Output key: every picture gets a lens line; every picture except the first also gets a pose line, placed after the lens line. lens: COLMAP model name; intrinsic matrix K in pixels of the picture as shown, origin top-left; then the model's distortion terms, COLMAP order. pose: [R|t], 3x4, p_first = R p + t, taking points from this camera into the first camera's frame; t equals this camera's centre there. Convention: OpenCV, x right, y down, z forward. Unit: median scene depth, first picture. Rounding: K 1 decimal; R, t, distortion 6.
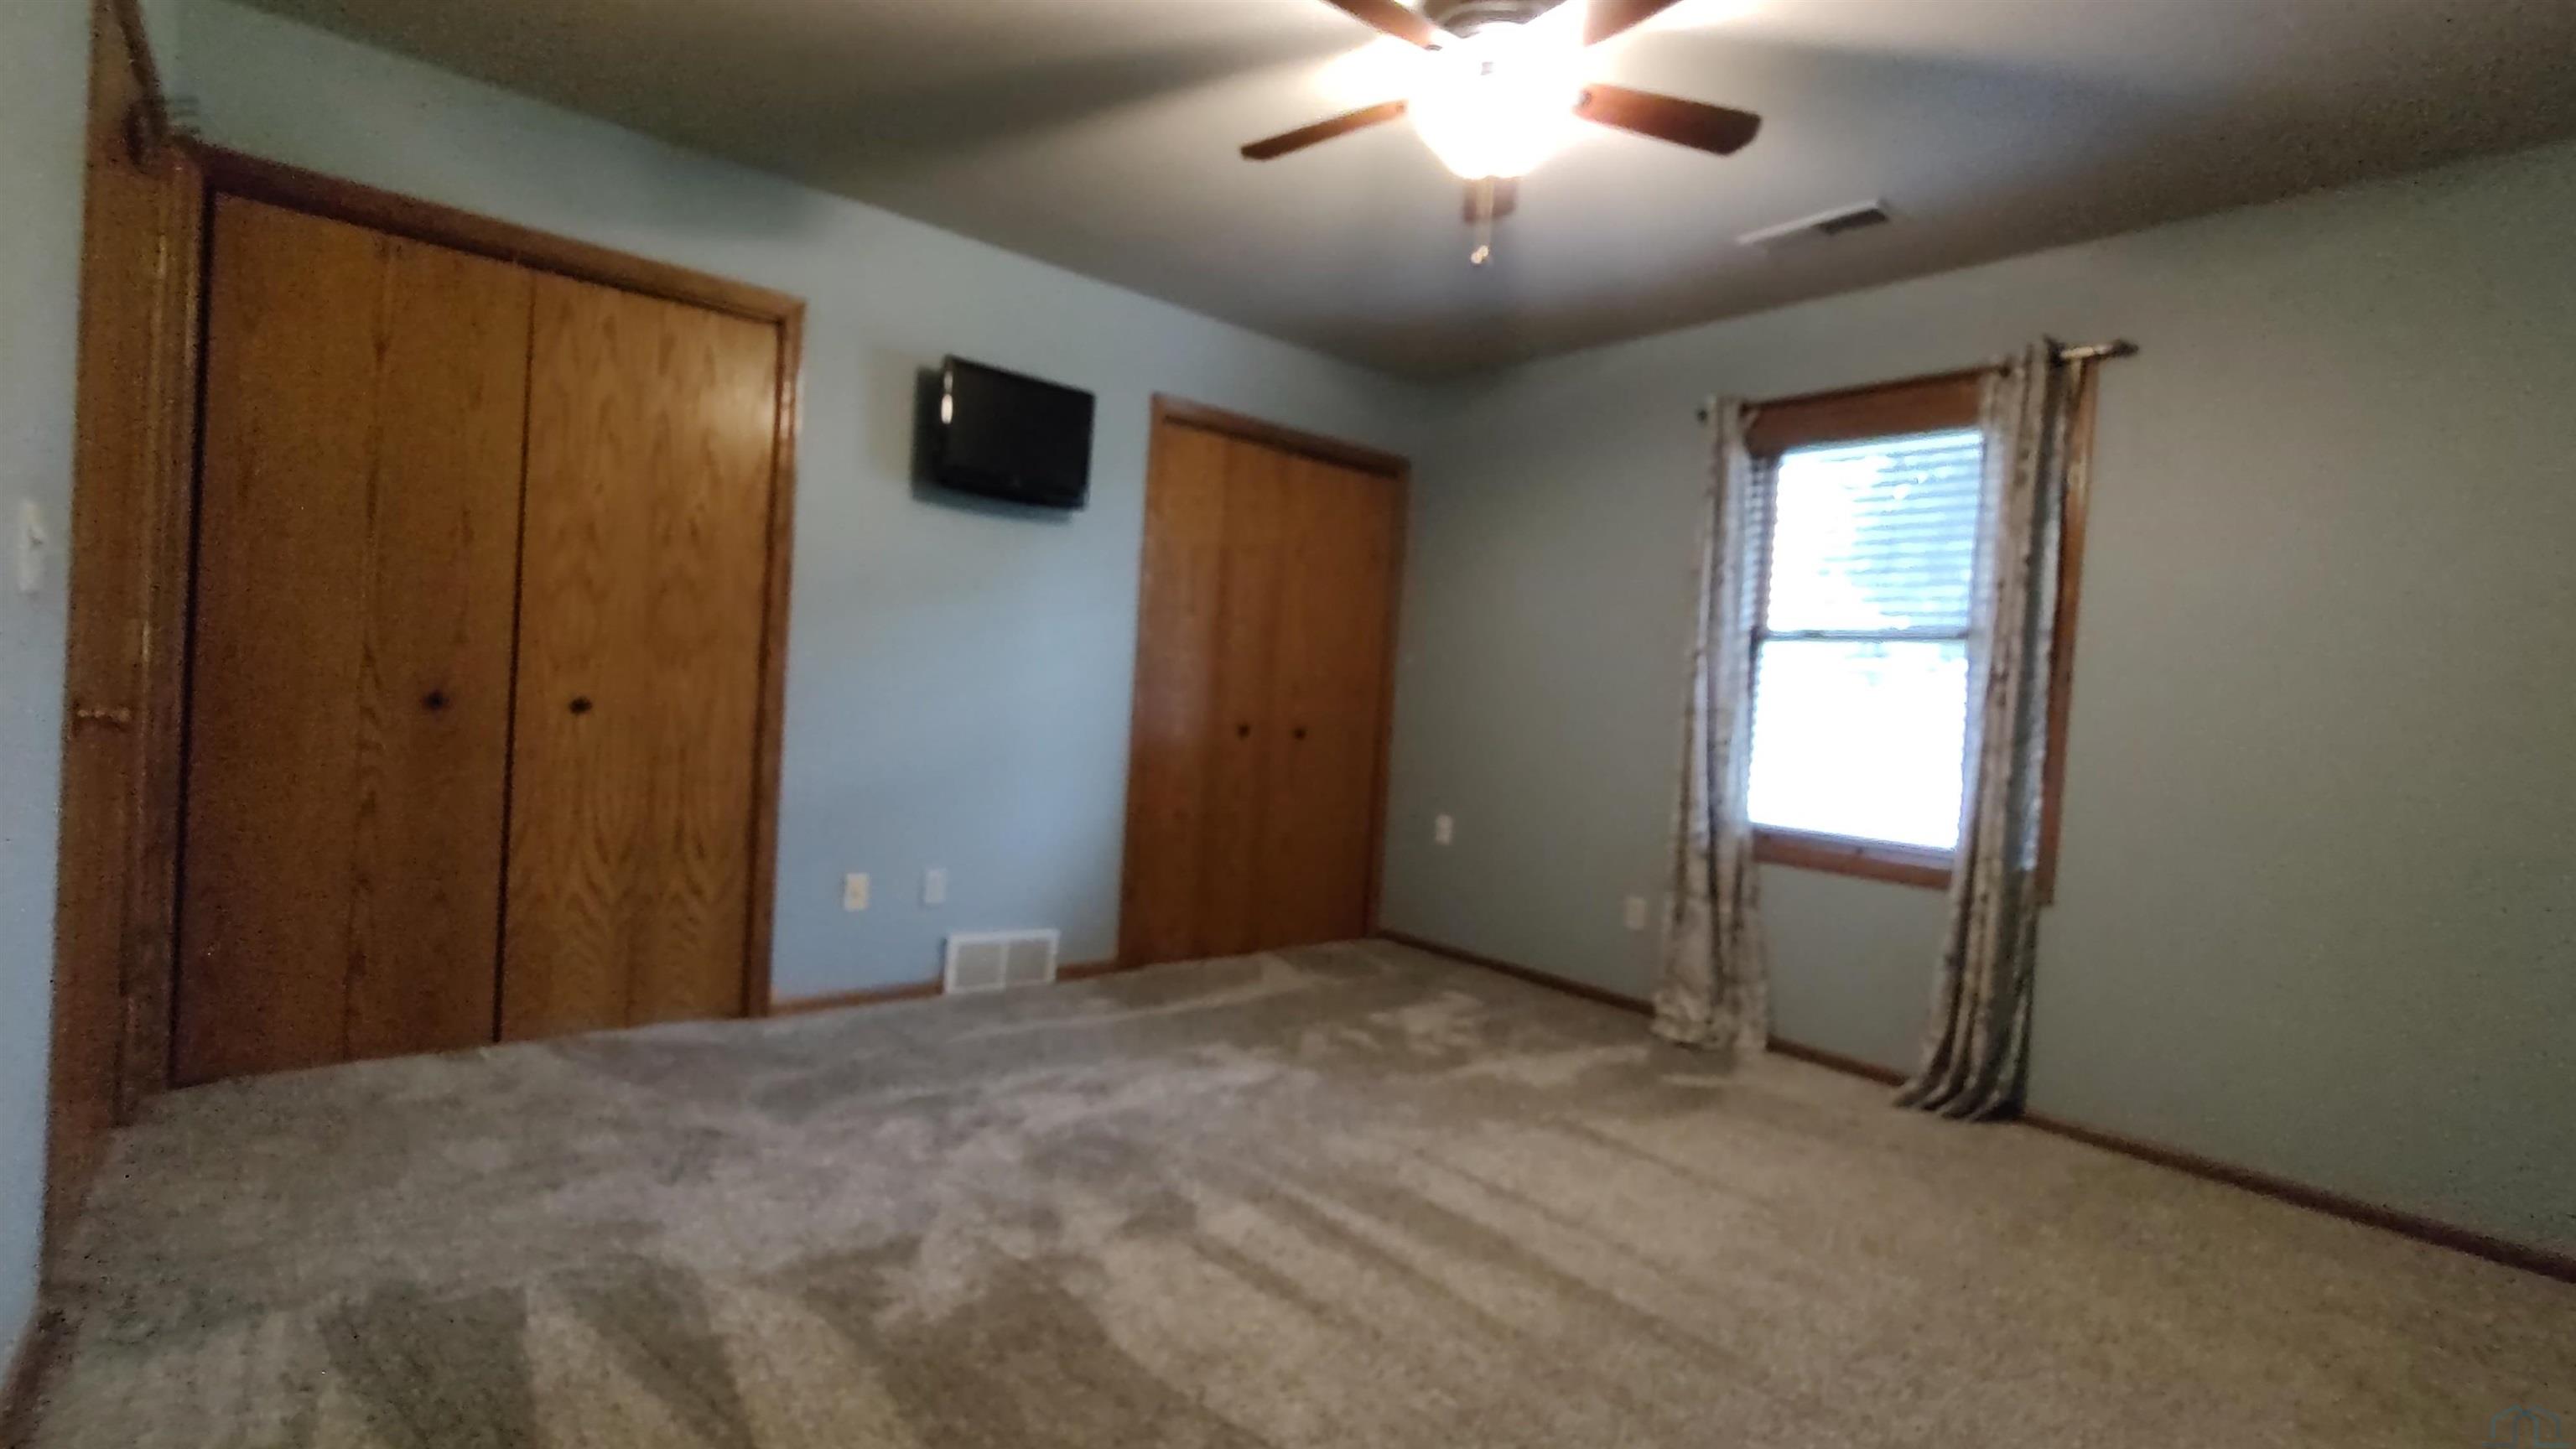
lens RADIAL K [[1179.2, 0, 1271.6], [0, 1179.2, 726.0], [0, 0, 1]] dist [-0.005486, -0.000390]
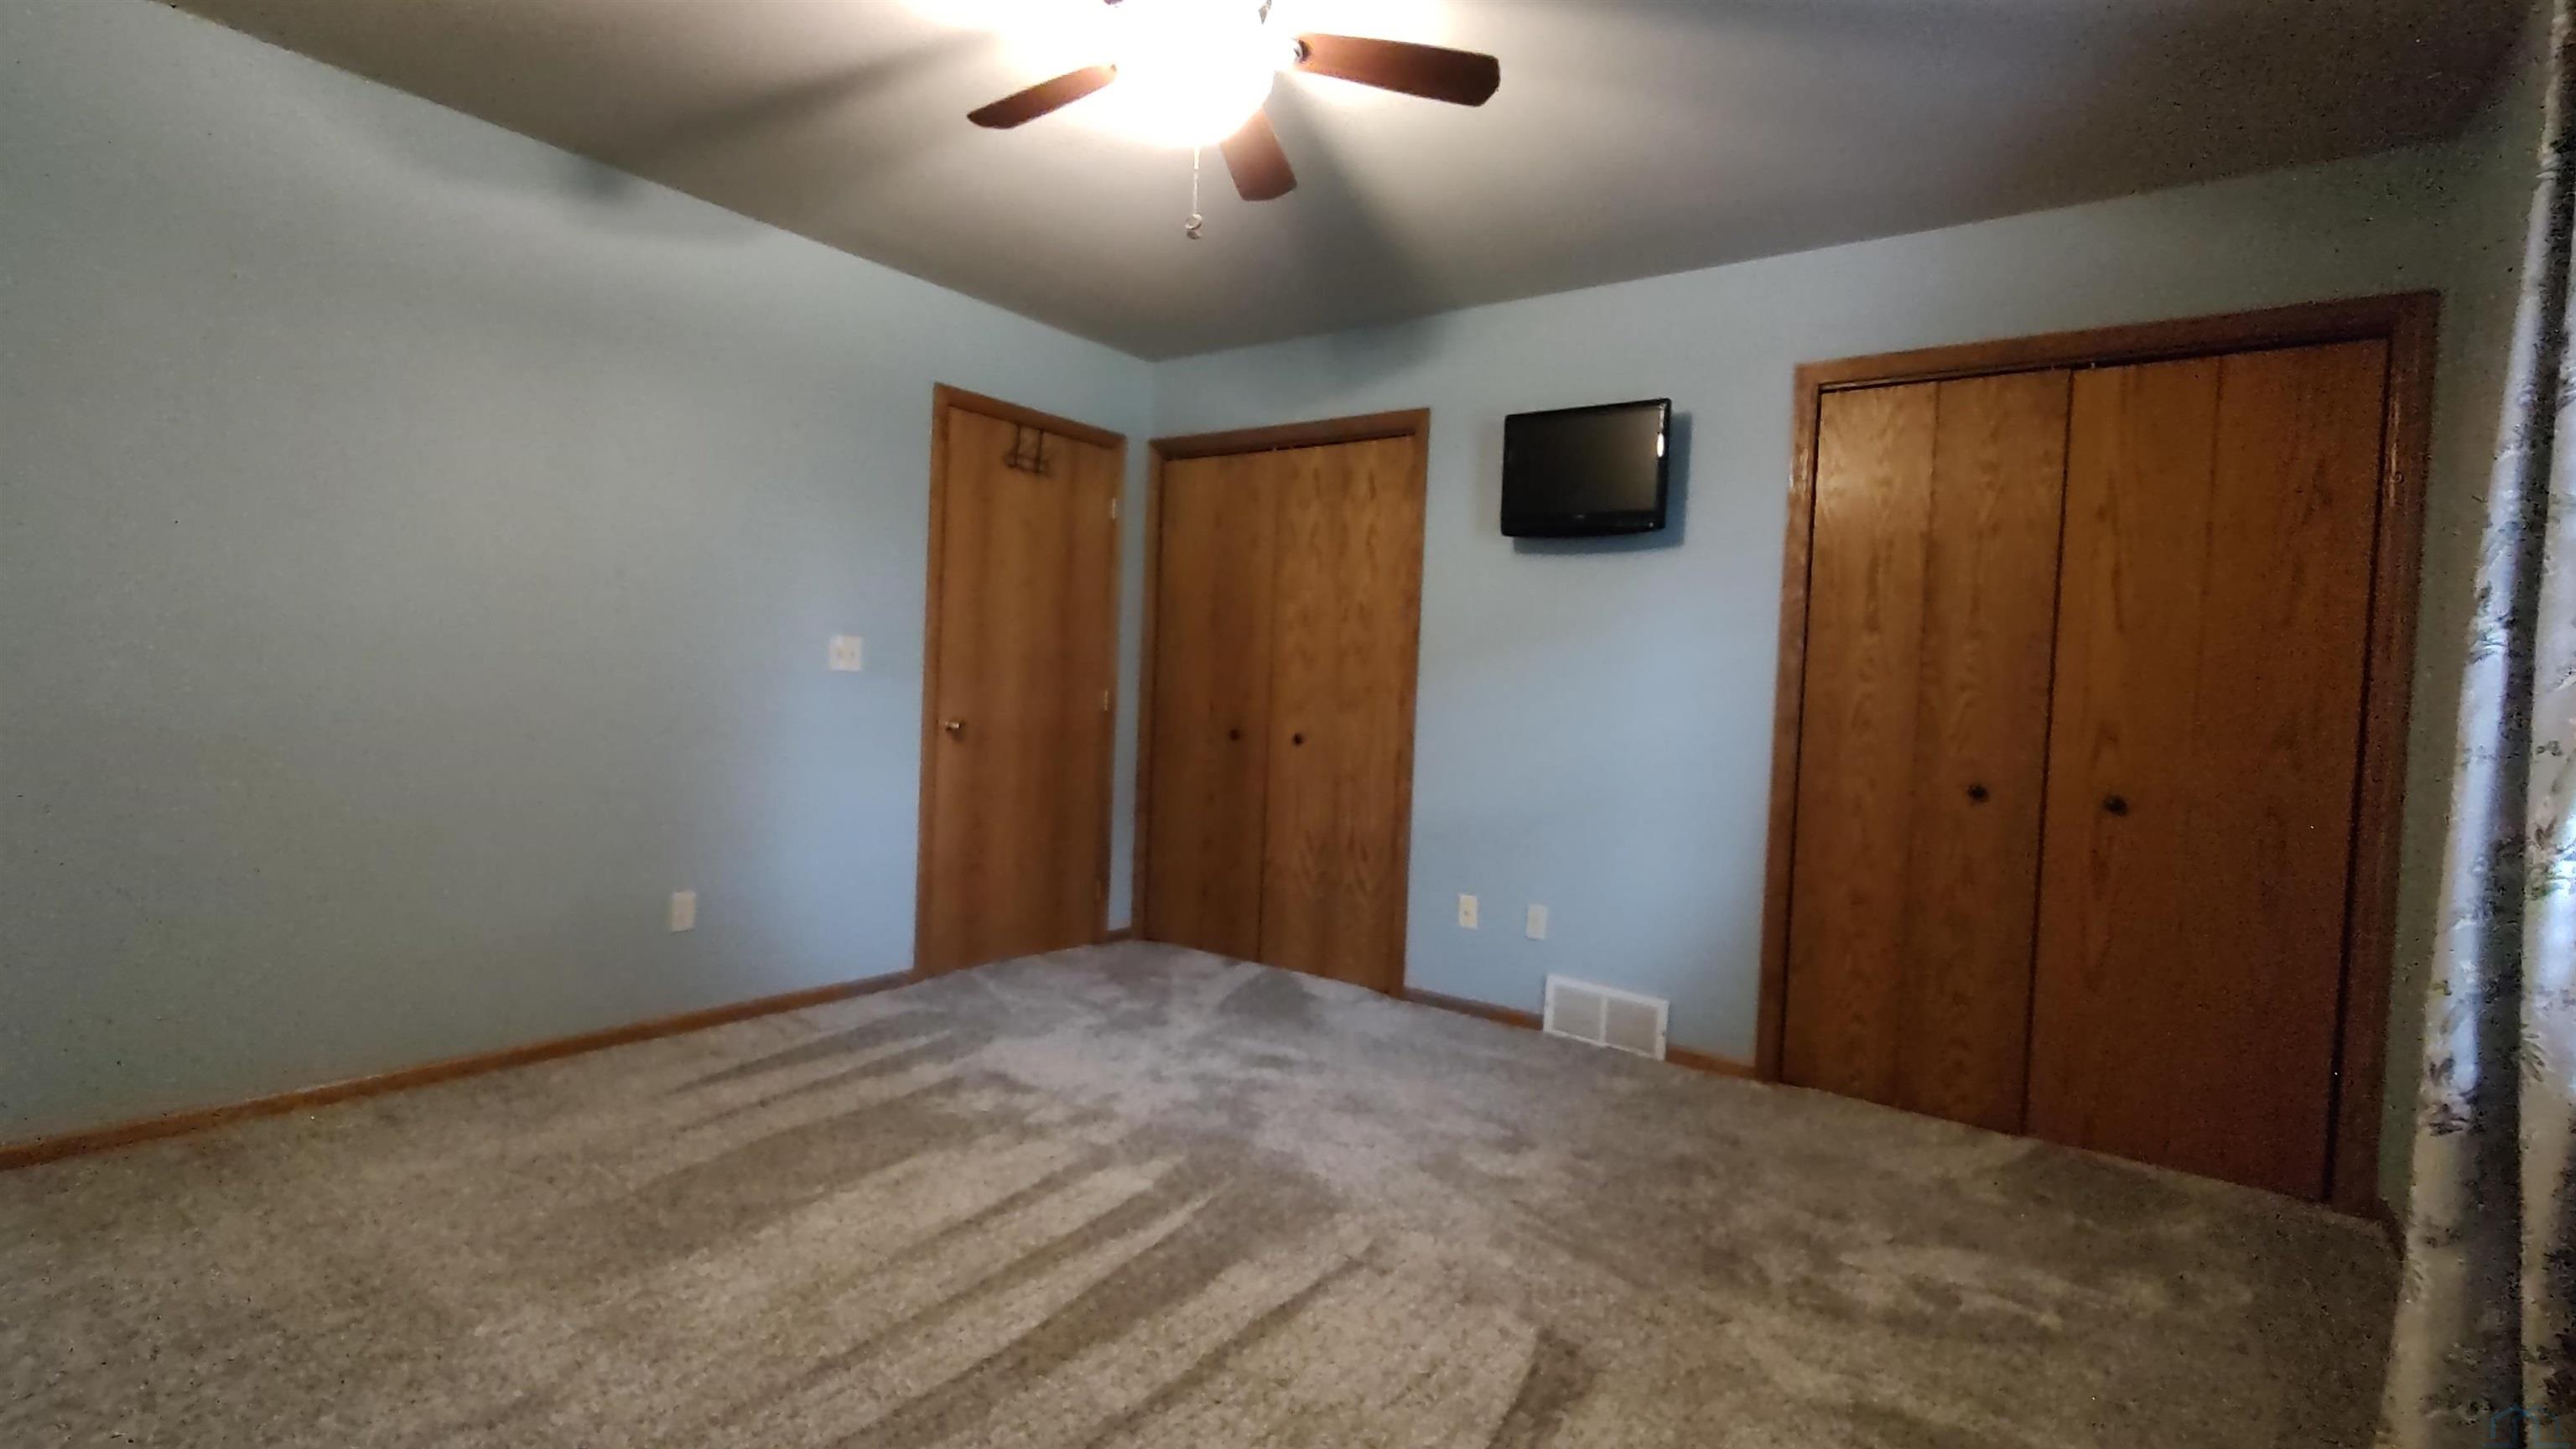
lens RADIAL K [[1179.2, 0, 1271.6], [0, 1179.2, 726.0], [0, 0, 1]] dist [-0.005486, -0.000390]
pose [[0.214023, -0.026442, -0.976471, 0.761221], [-0.062217, 0.997235, -0.040641, 0.025296], [0.974845, 0.069451, 0.211786, 0.621099]]
